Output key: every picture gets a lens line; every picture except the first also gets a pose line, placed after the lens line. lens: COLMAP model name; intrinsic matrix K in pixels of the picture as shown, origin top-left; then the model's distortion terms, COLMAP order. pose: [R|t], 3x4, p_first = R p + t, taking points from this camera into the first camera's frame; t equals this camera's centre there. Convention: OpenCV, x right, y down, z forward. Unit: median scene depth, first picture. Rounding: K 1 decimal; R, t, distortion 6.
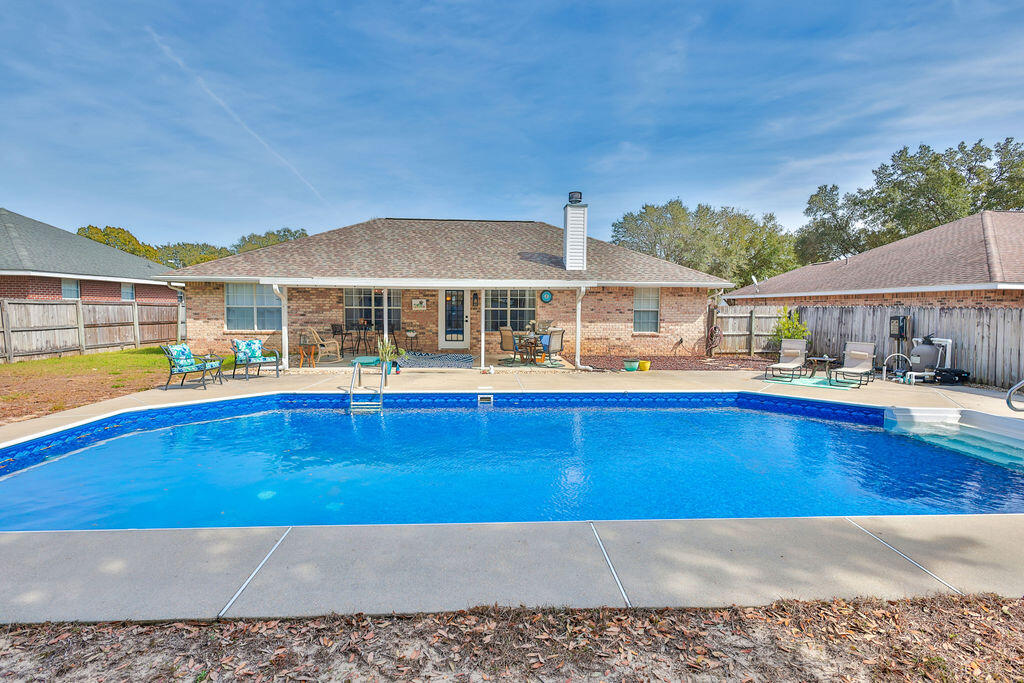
lens RADIAL K [[481.3, 0, 512.0], [0, 481.3, 341.5], [0, 0, 1]] dist [0.000712, 0.000027]
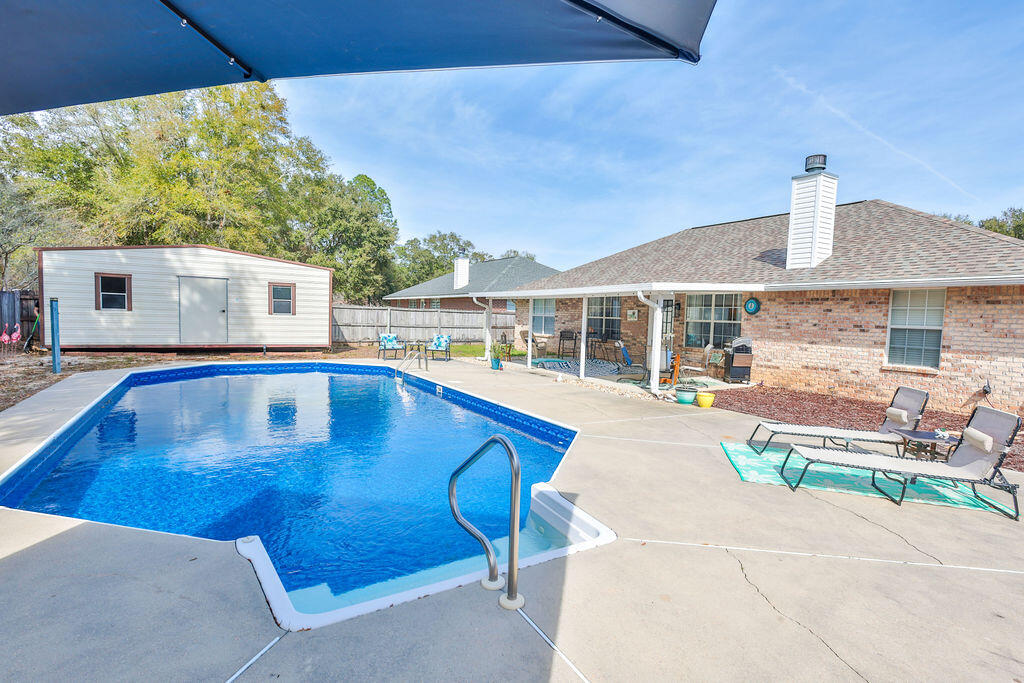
lens RADIAL K [[498.2, 0, 512.0], [0, 498.2, 341.5], [0, 0, 1]] dist [0.002206, 0.000103]
pose [[0.471381, 0.053874, -0.880282, 0.581862], [-0.092959, 0.995607, 0.011153, -0.011198], [0.877017, 0.076573, 0.474319, 0.296463]]
